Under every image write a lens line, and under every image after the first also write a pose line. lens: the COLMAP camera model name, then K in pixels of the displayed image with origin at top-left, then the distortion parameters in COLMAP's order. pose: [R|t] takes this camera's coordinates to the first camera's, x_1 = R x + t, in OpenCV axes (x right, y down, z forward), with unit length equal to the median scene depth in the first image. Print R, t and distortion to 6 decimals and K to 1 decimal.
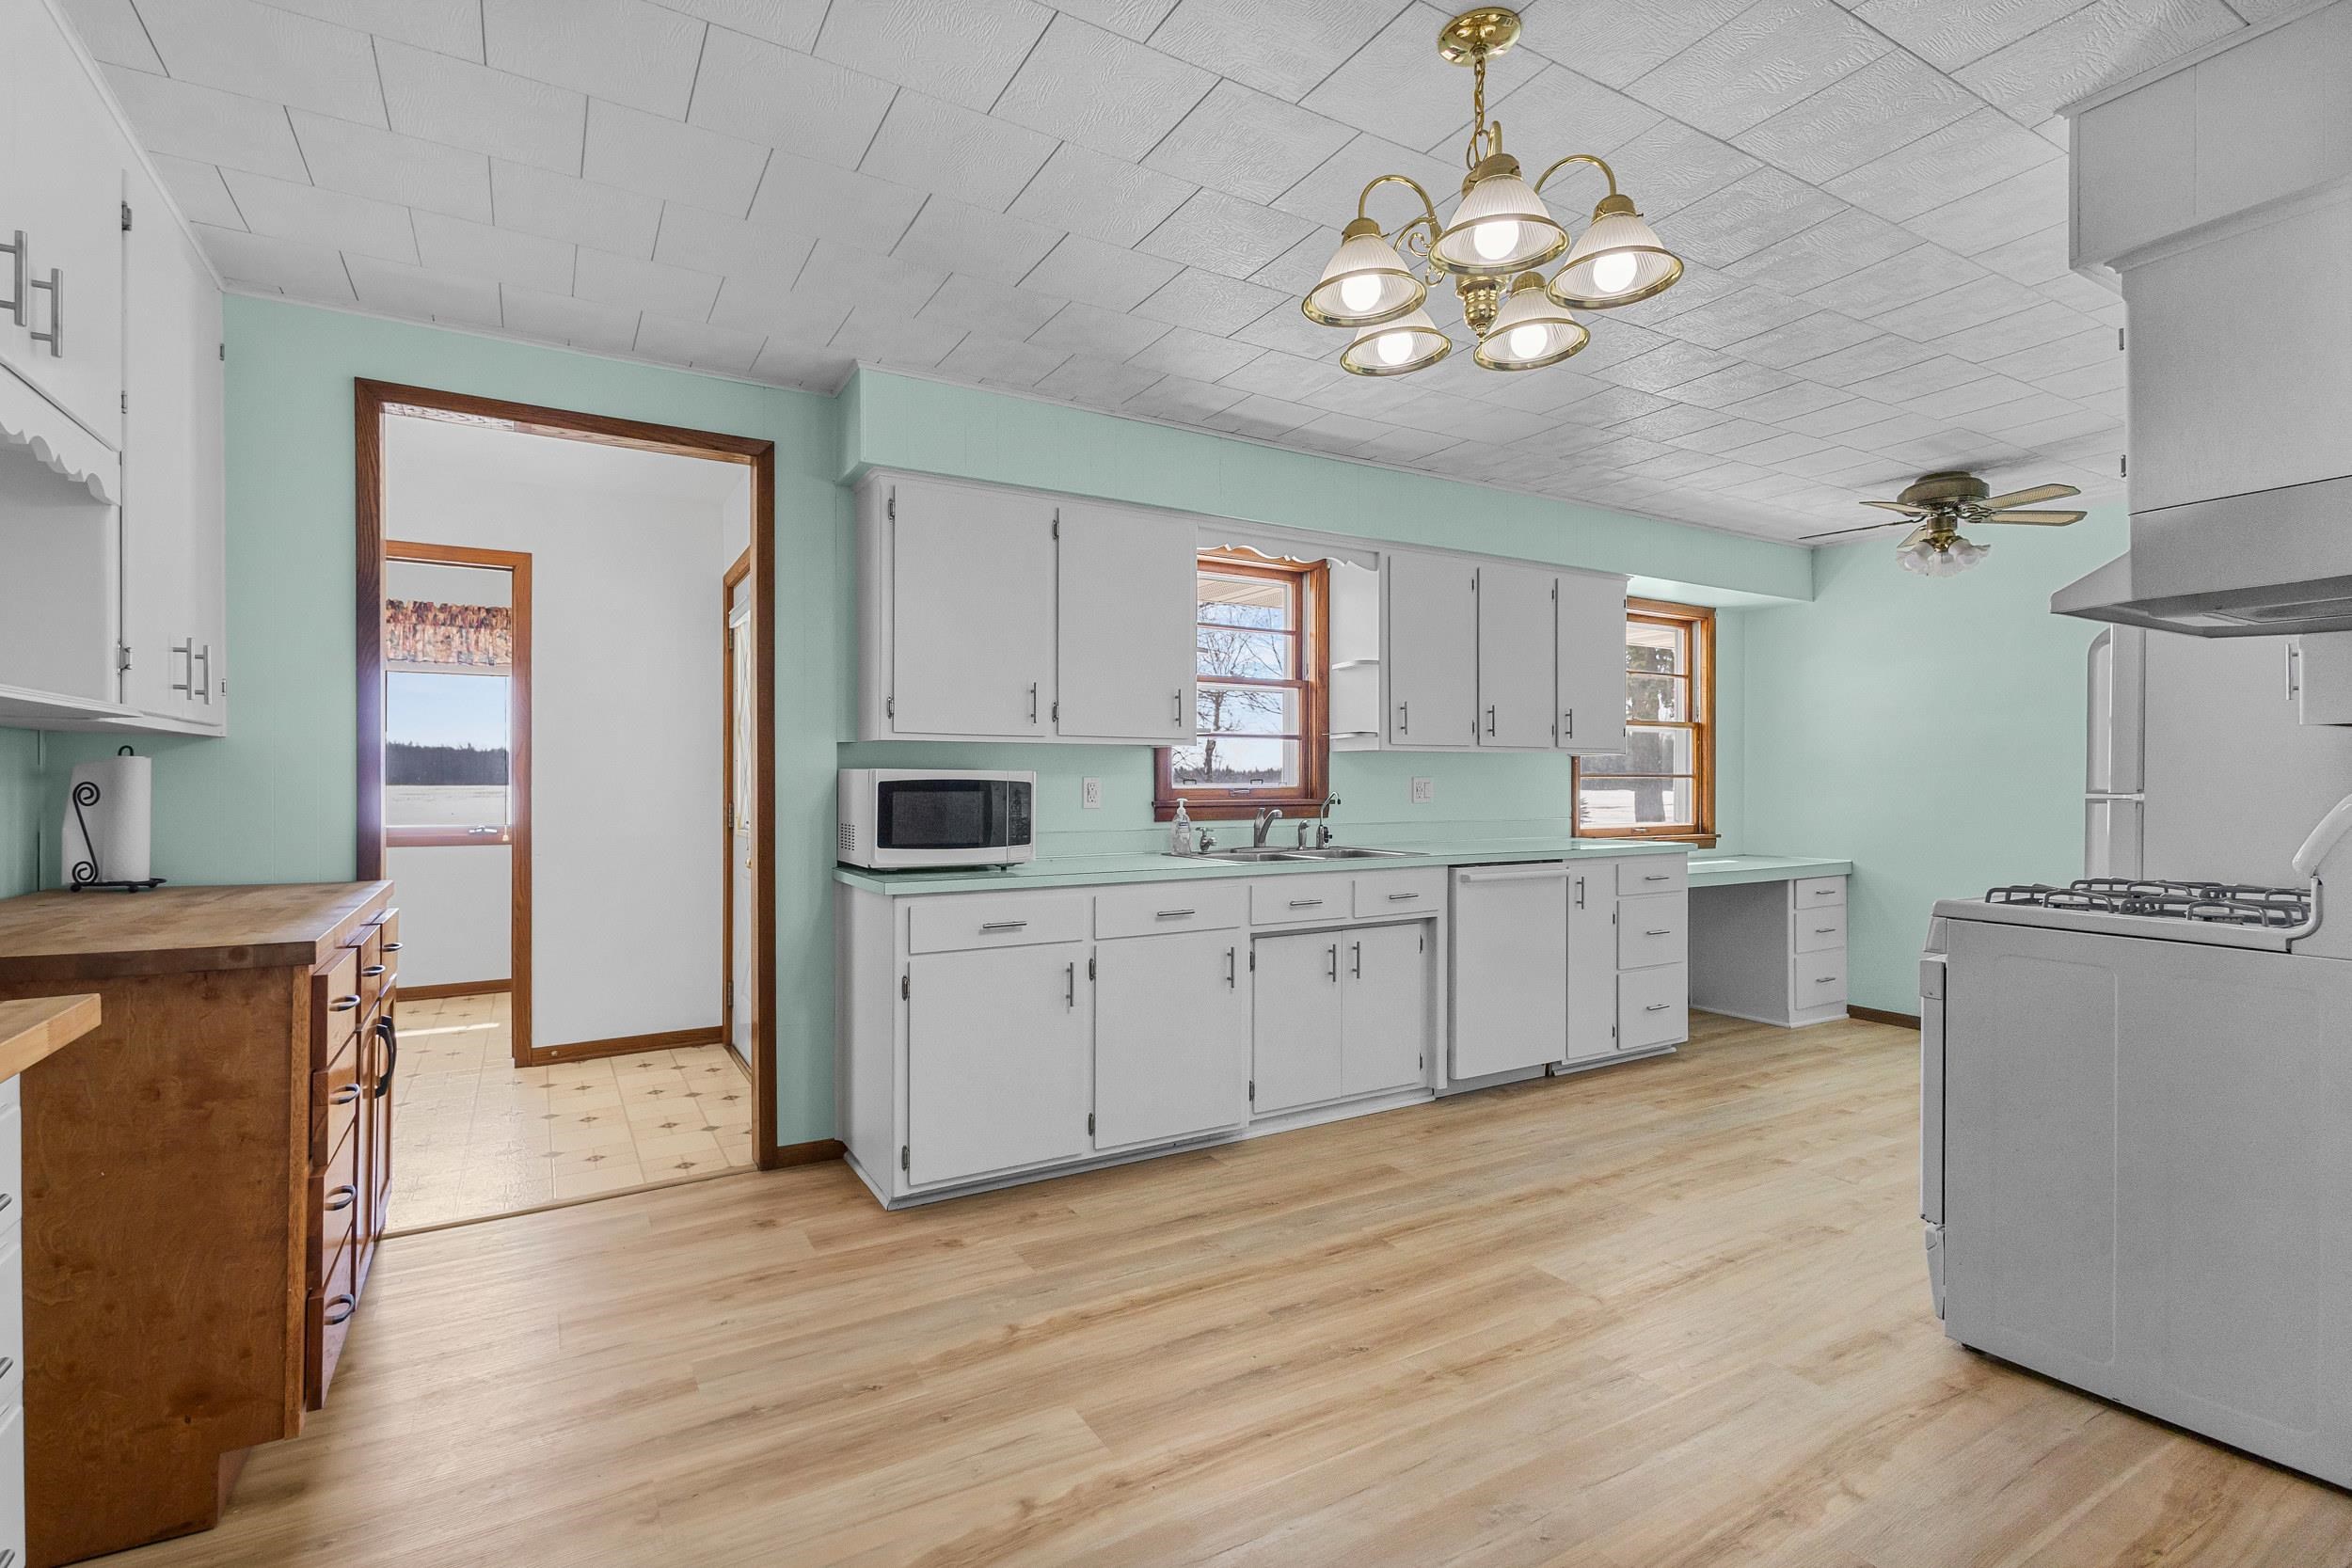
lens RADIAL K [[1085.8, 0, 1170.2], [0, 1085.8, 784.3], [0, 0, 1]] dist [0.003174, -0.001241]
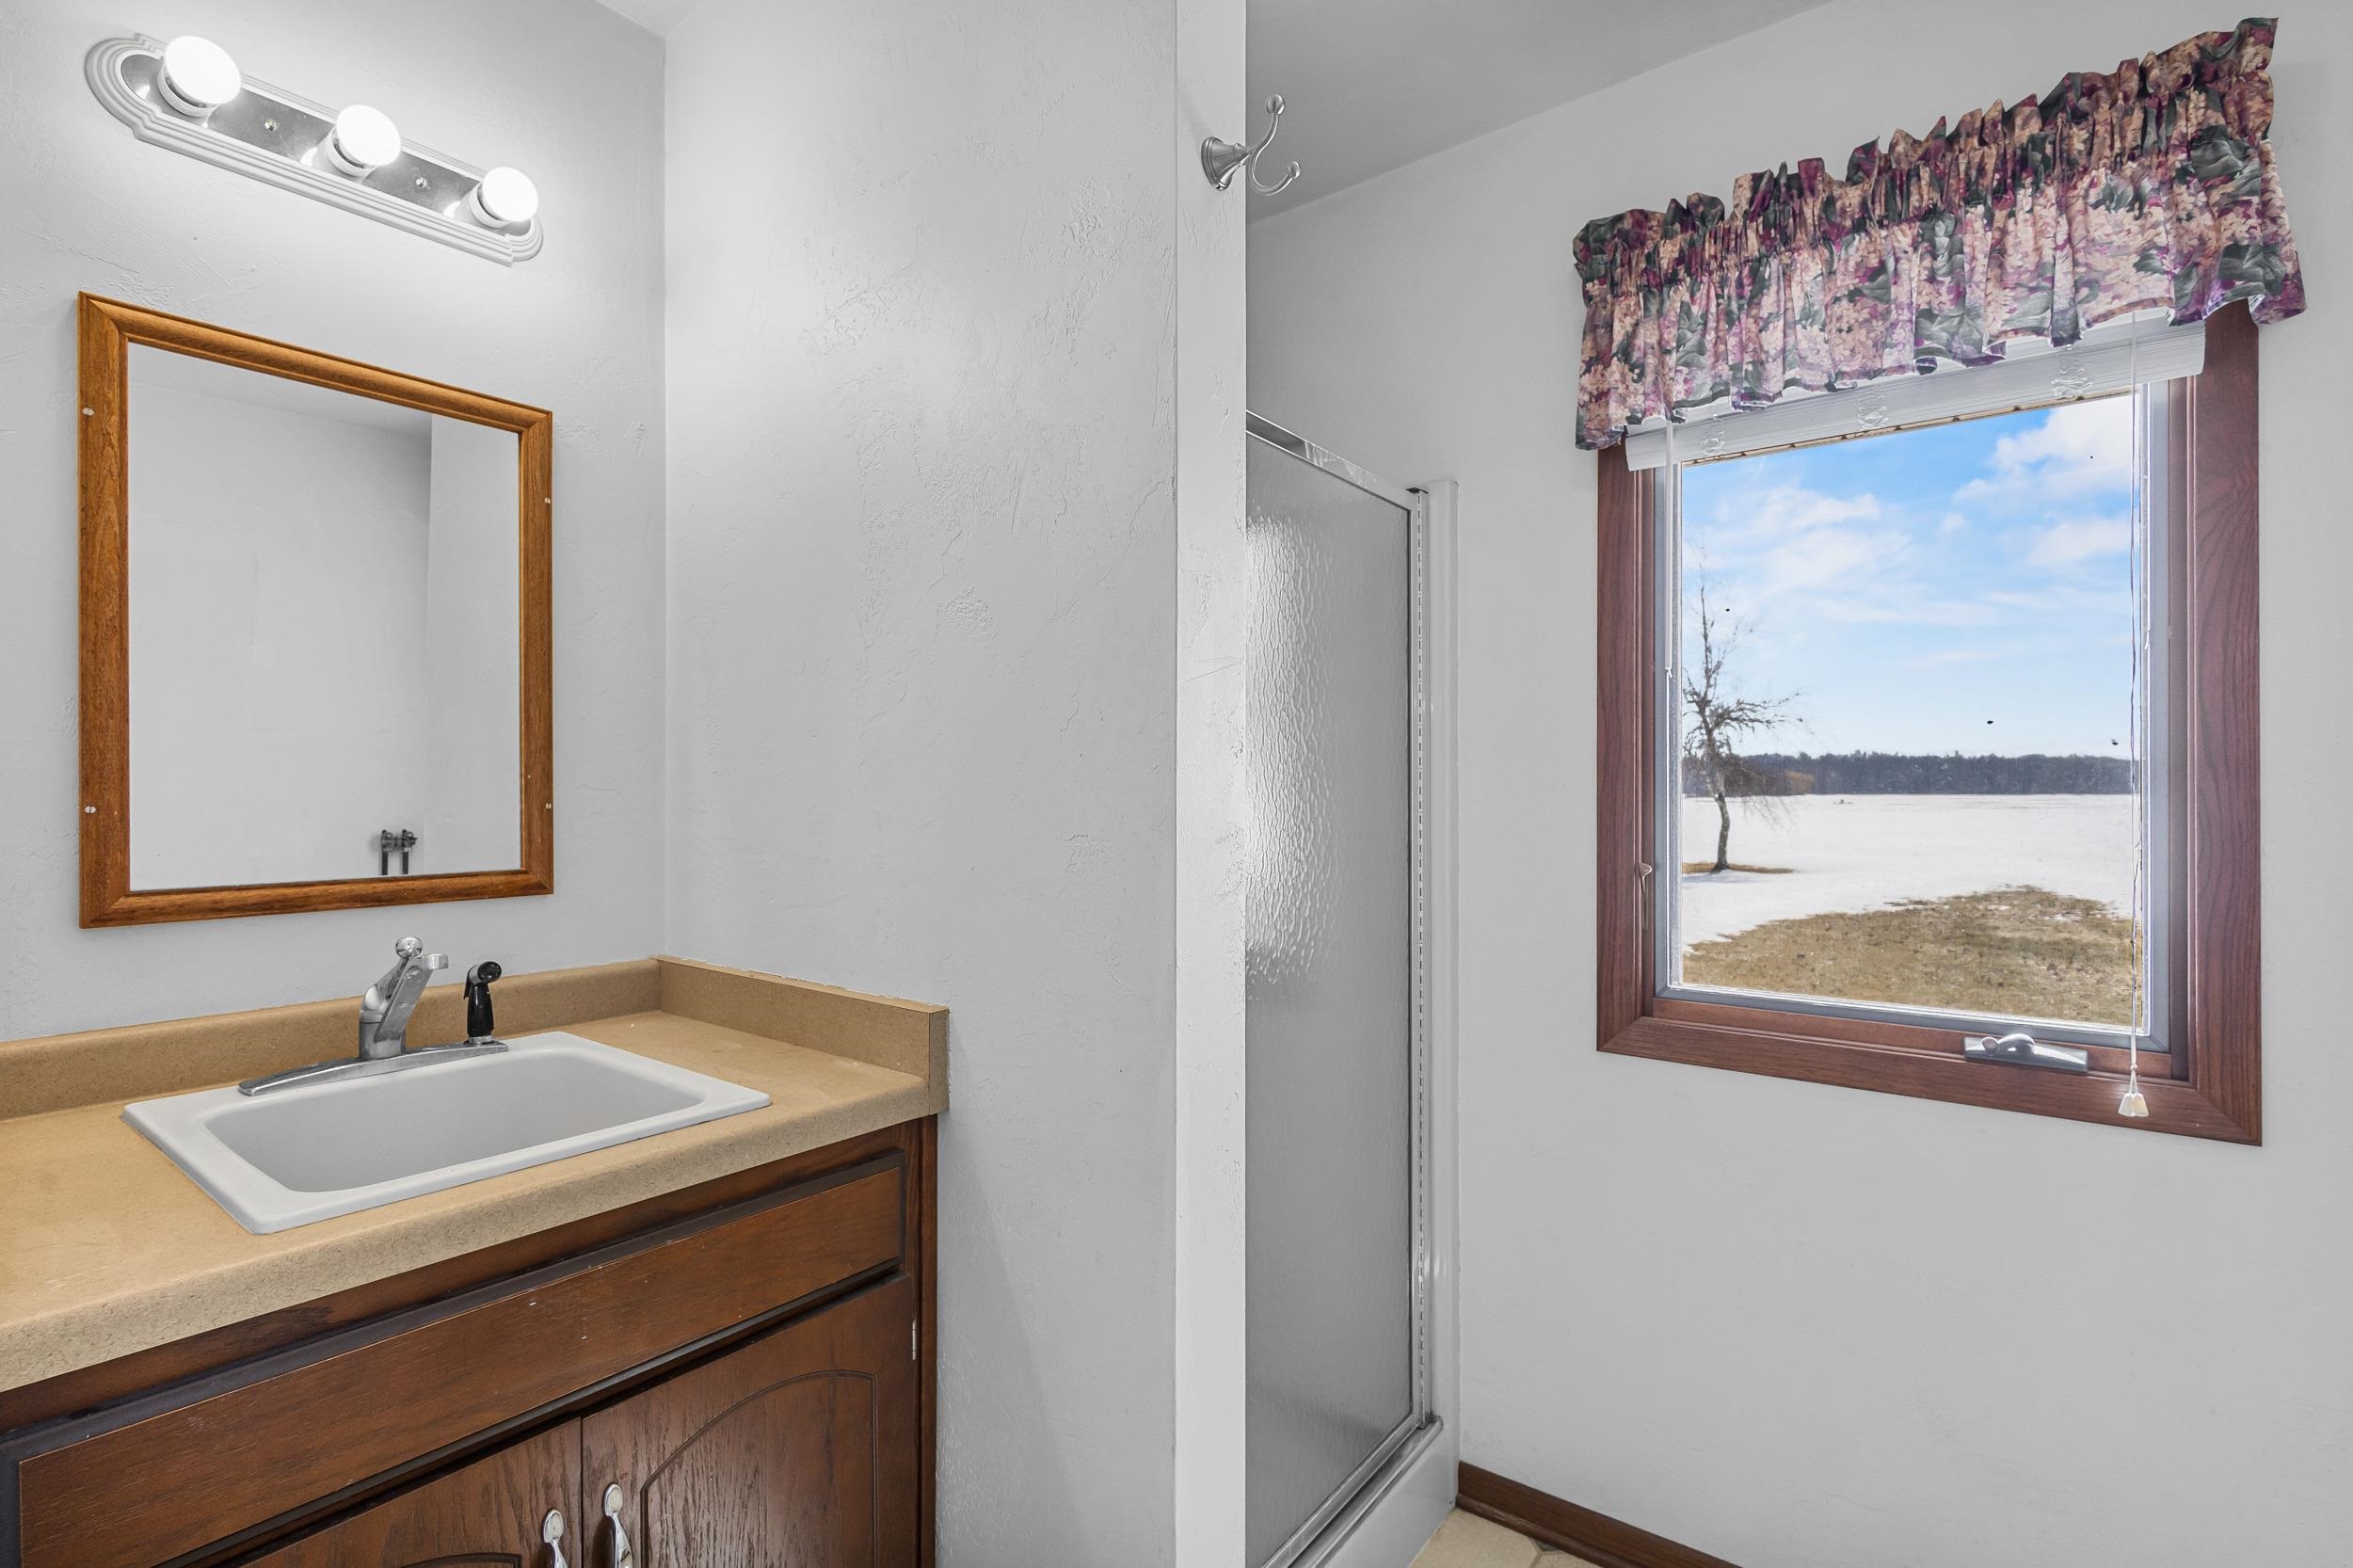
lens RADIAL K [[1086.4, 0, 1170.7], [0, 1086.4, 784.3], [0, 0, 1]] dist [0.003174, -0.001241]
pose [[0.364092, -0.001855, -0.931361, -0.487055], [-0.006414, 0.999969, -0.004499, -0.014009], [0.931341, 0.007612, 0.364069, 0.753403]]
